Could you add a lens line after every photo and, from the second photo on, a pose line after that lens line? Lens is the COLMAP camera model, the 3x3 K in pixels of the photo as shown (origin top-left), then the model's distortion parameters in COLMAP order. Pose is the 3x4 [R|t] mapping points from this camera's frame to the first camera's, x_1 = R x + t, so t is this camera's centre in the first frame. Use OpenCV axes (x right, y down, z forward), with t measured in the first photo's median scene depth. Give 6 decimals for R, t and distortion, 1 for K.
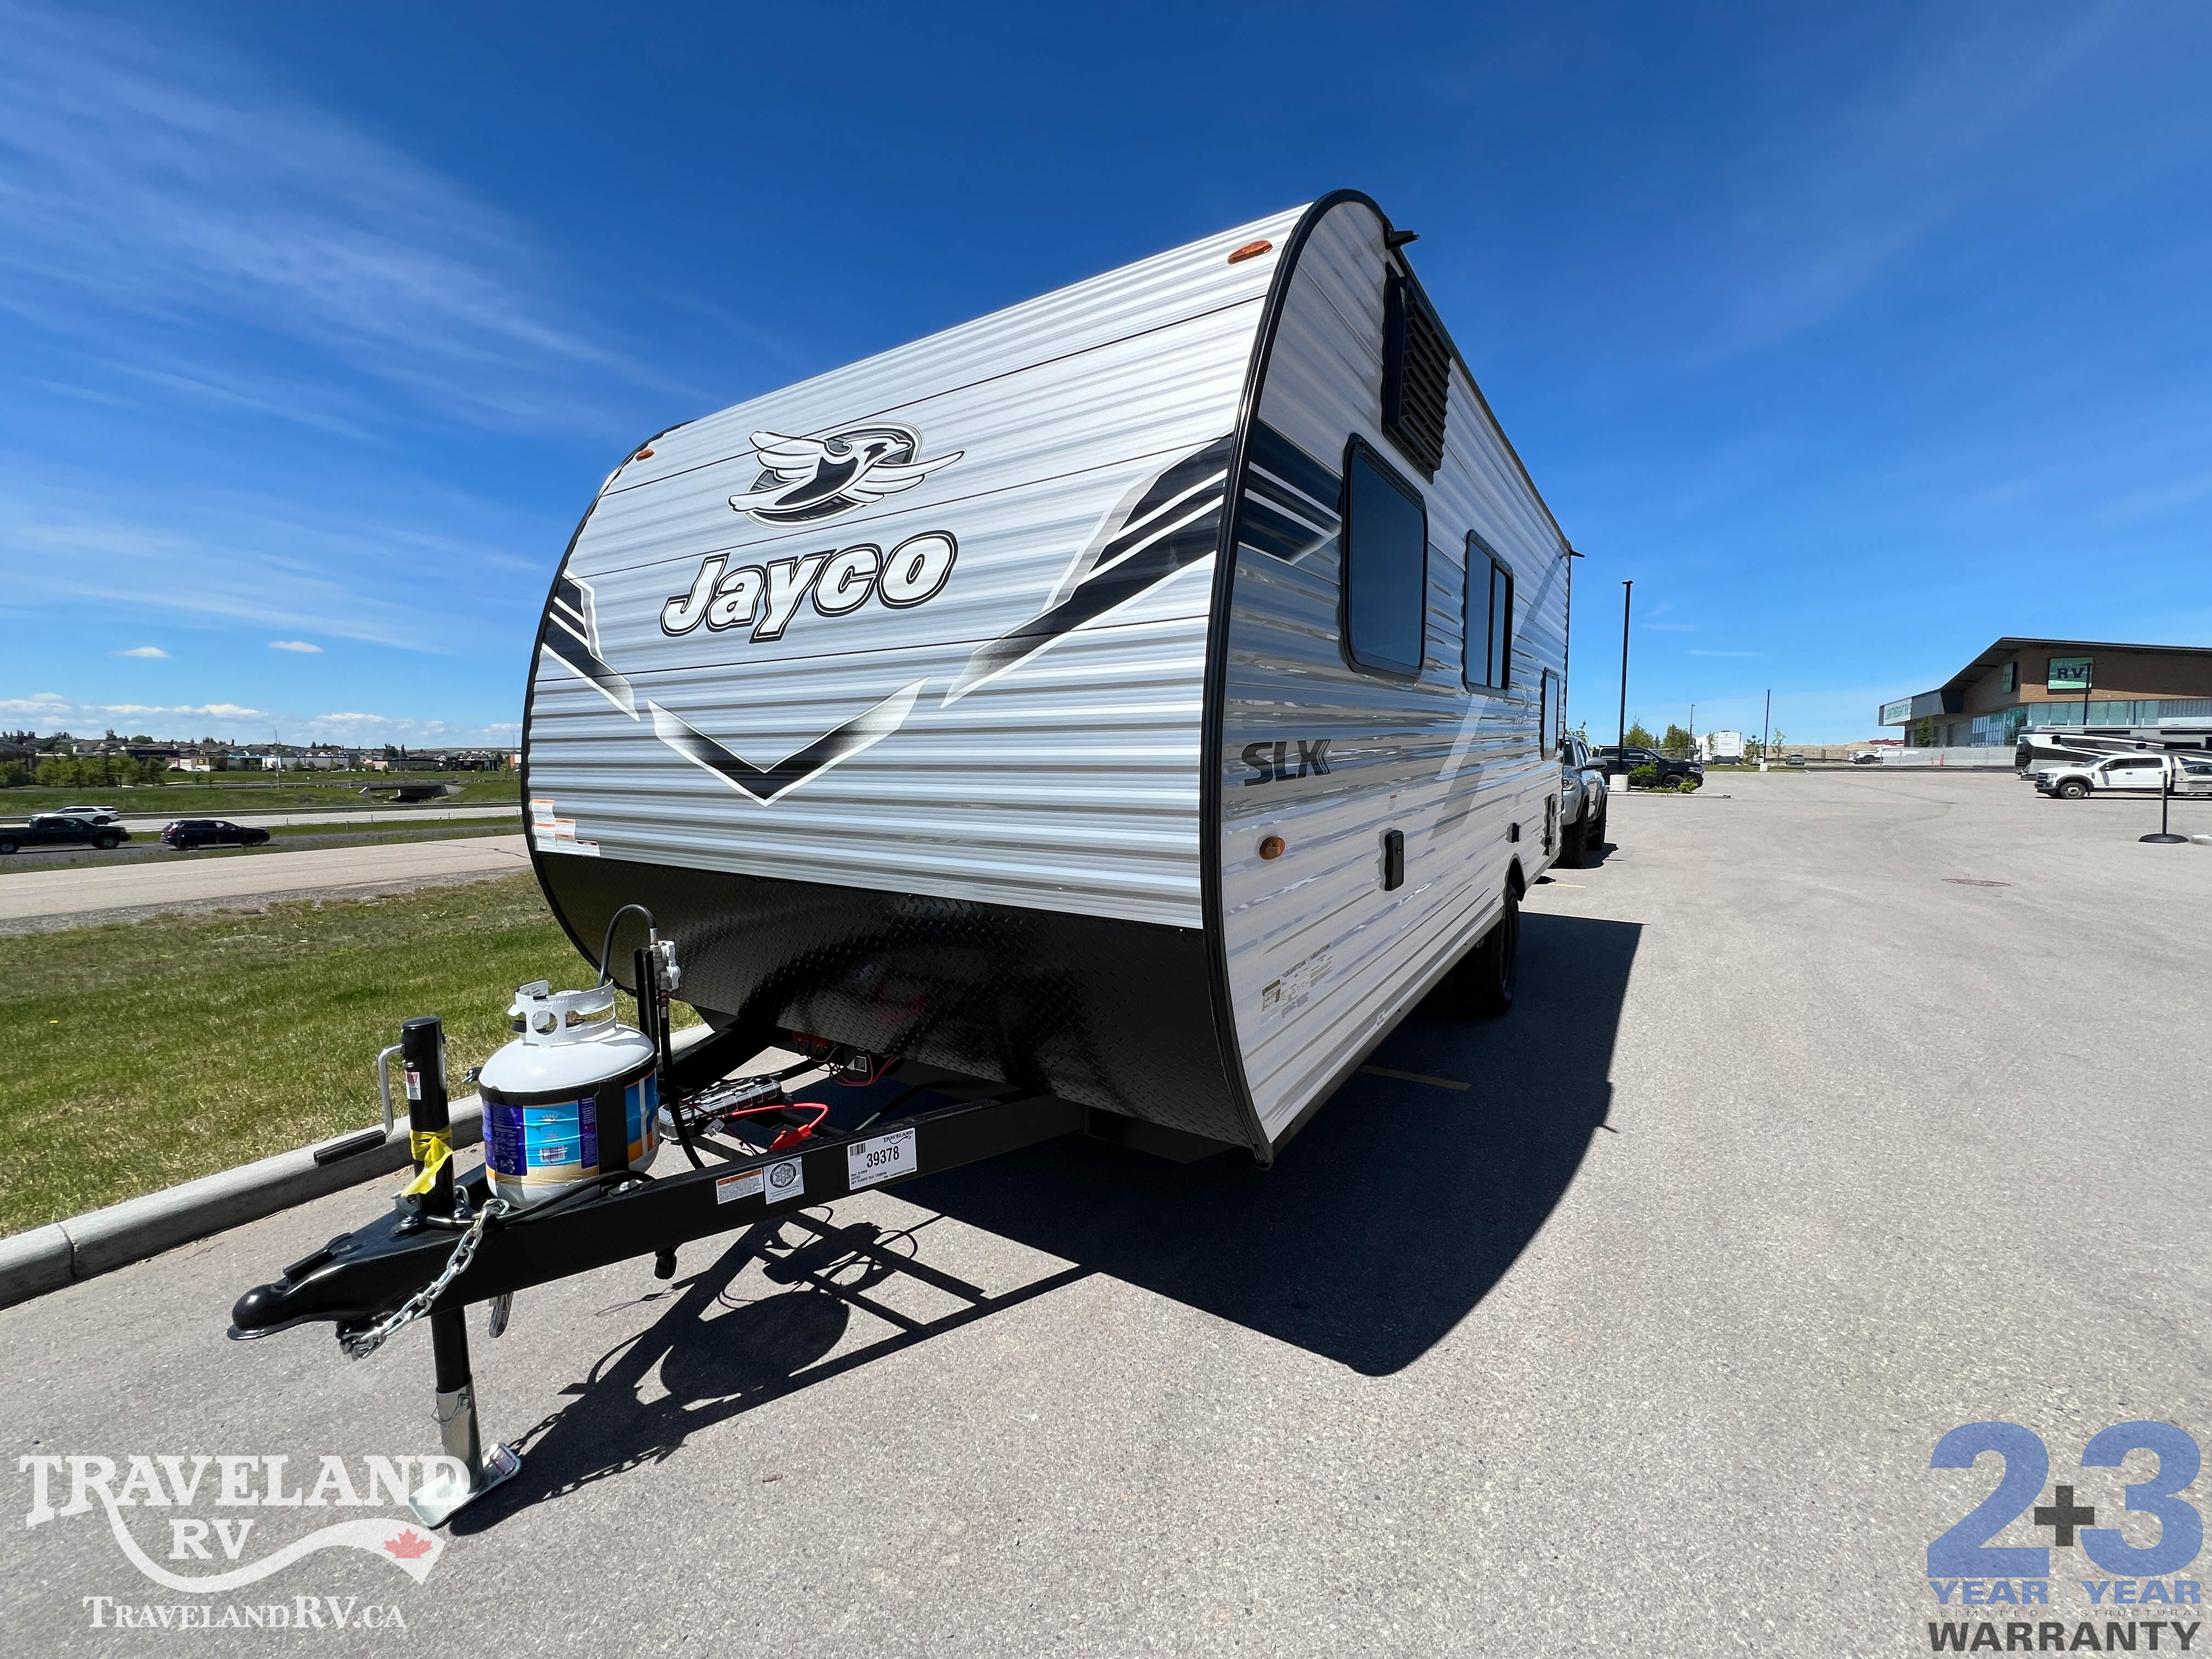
lens RADIAL K [[882.4, 0, 1102.3], [0, 882.4, 825.8], [0, 0, 1]] dist [-0.000112, 0.000408]
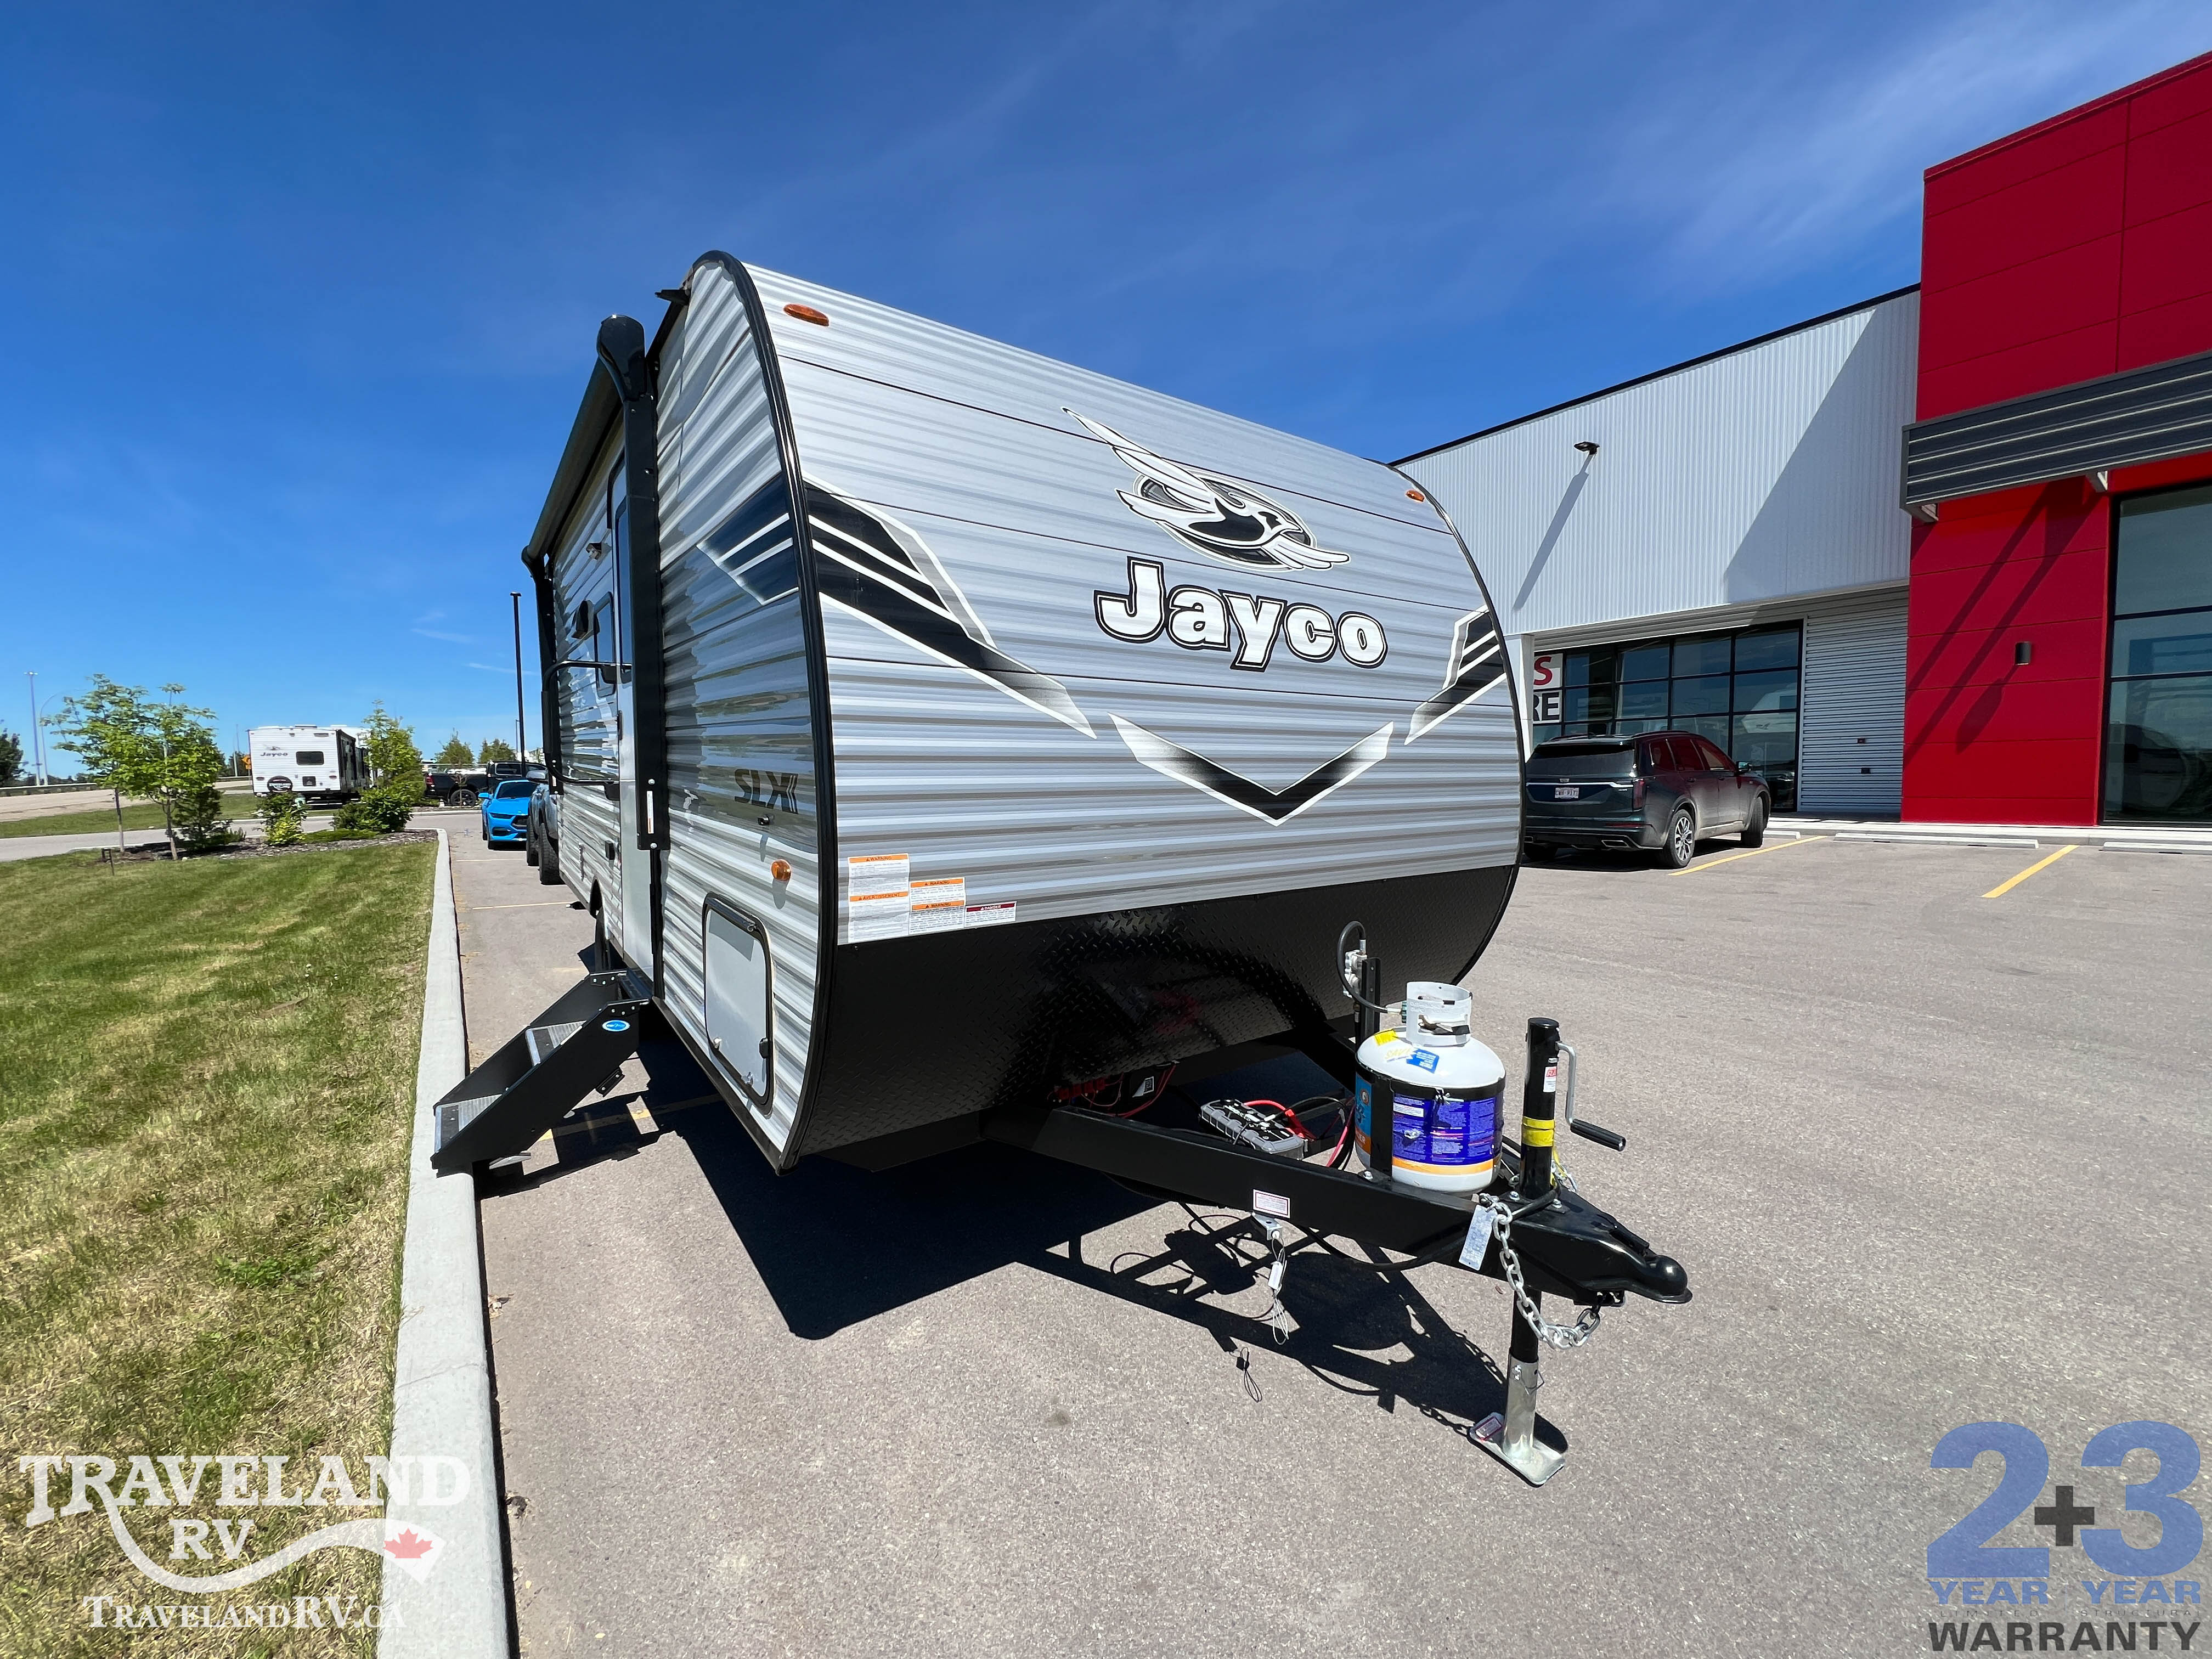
lens RADIAL K [[882.4, 0, 1102.3], [0, 882.4, 825.8], [0, 0, 1]] dist [-0.000112, 0.000408]
pose [[0.359197, -0.059375, 0.931371, -1.445540], [0.075099, 0.996577, 0.034569, -0.074956], [-0.930235, 0.057528, 0.362427, 0.799839]]
